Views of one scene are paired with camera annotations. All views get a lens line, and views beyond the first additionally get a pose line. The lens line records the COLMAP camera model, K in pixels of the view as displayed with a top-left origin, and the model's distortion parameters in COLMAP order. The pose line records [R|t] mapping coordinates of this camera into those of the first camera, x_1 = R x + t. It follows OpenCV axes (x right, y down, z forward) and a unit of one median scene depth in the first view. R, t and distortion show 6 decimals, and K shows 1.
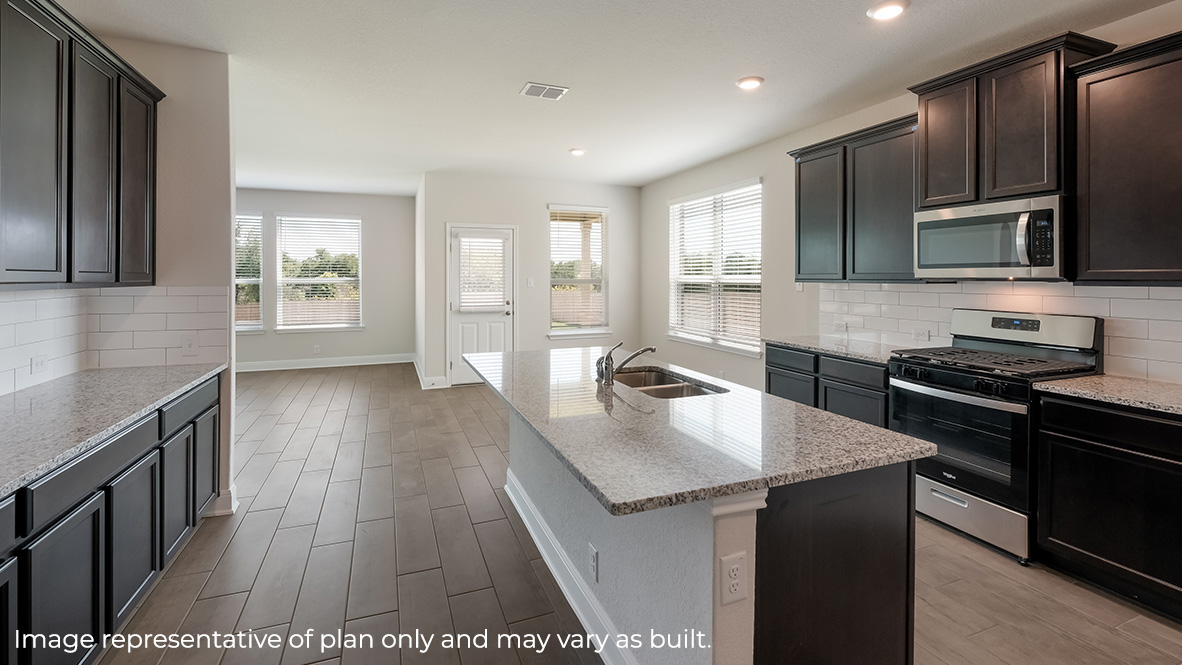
lens RADIAL K [[518.2, 0, 590.2], [0, 518.2, 278.6], [0, 0, 1]] dist [-0.000333, 0.000011]
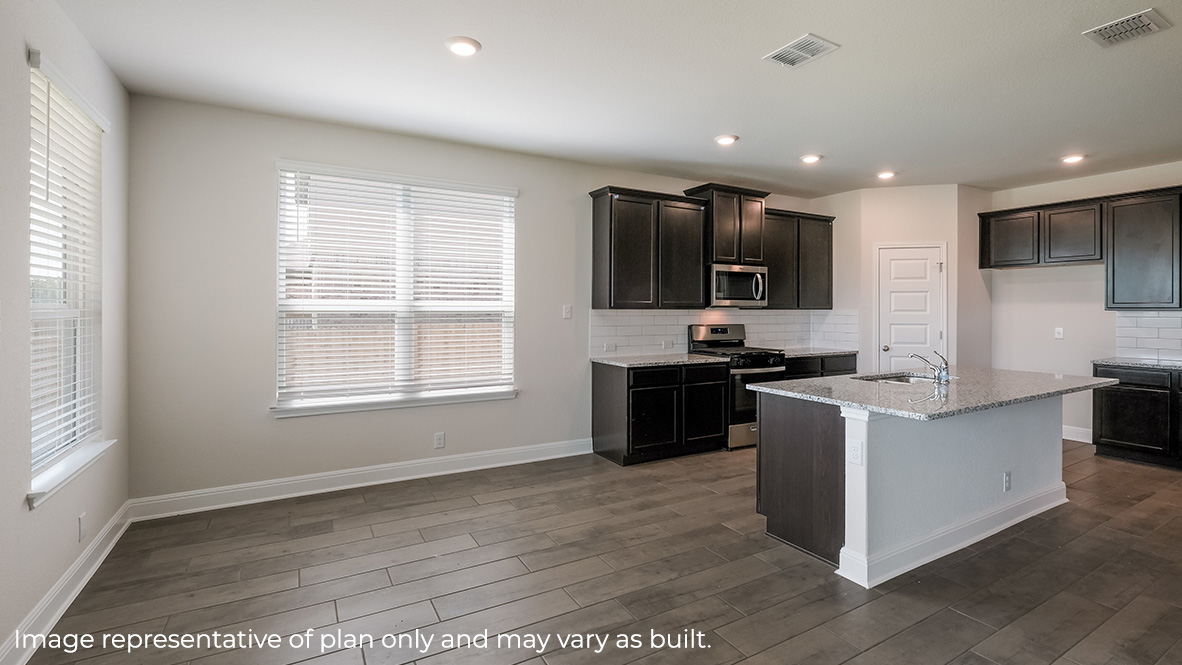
lens RADIAL K [[522.8, 0, 592.4], [0, 522.8, 310.9], [0, 0, 1]] dist [-0.011286, -0.000392]
pose [[-0.122790, -0.008399, 0.992397, -0.908149], [-0.002889, 0.999963, 0.008105, 0.002534], [-0.992428, -0.001872, -0.122810, 1.580957]]
